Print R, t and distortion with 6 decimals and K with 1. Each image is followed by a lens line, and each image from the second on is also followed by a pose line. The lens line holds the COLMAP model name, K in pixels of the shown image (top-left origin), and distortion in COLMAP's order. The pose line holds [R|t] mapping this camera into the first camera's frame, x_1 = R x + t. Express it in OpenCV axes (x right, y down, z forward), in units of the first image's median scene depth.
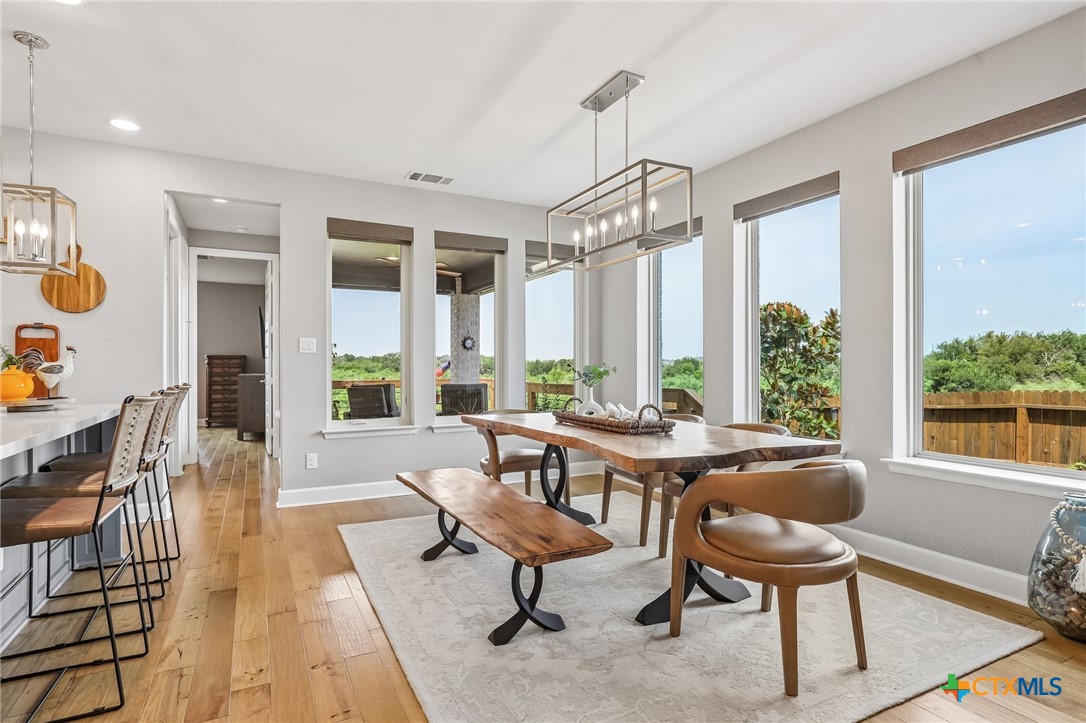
lens RADIAL K [[567.6, 0, 542.0], [0, 567.6, 363.3], [0, 0, 1]] dist [-0.000868, -0.000144]
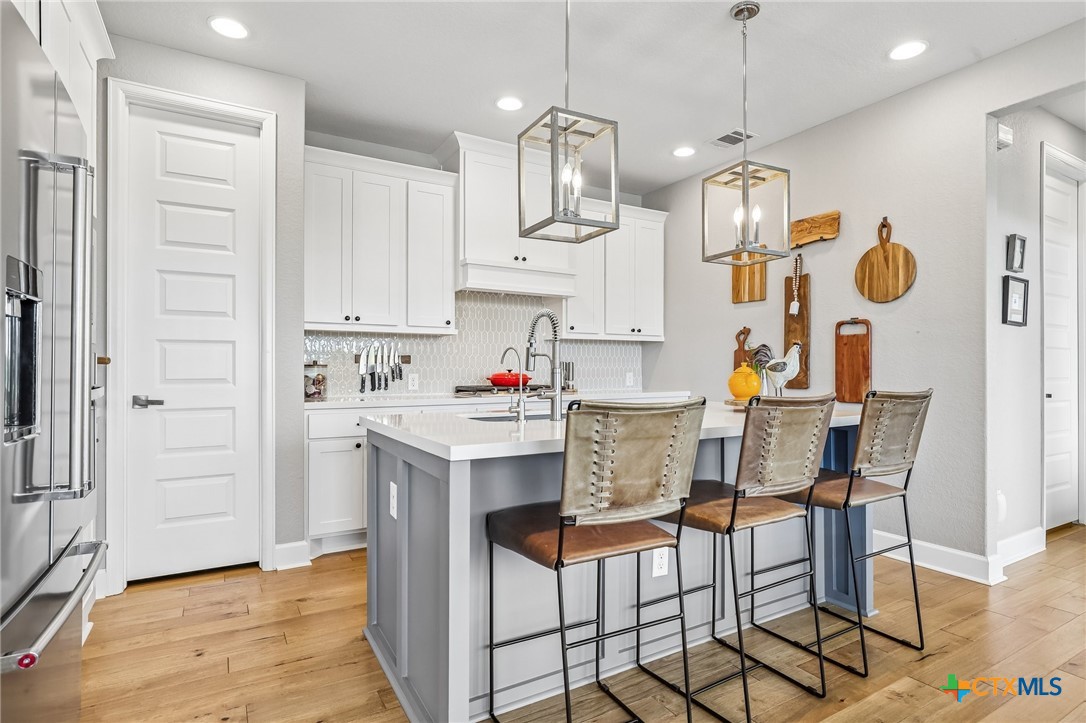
lens RADIAL K [[567.6, 0, 546.9], [0, 567.6, 365.1], [0, 0, 1]] dist [-0.000868, -0.000144]
pose [[0.064709, -0.006014, -0.997886, -0.002050], [0.003902, 0.999976, -0.005774, 0.008628], [0.997897, -0.003520, 0.064731, 0.441407]]
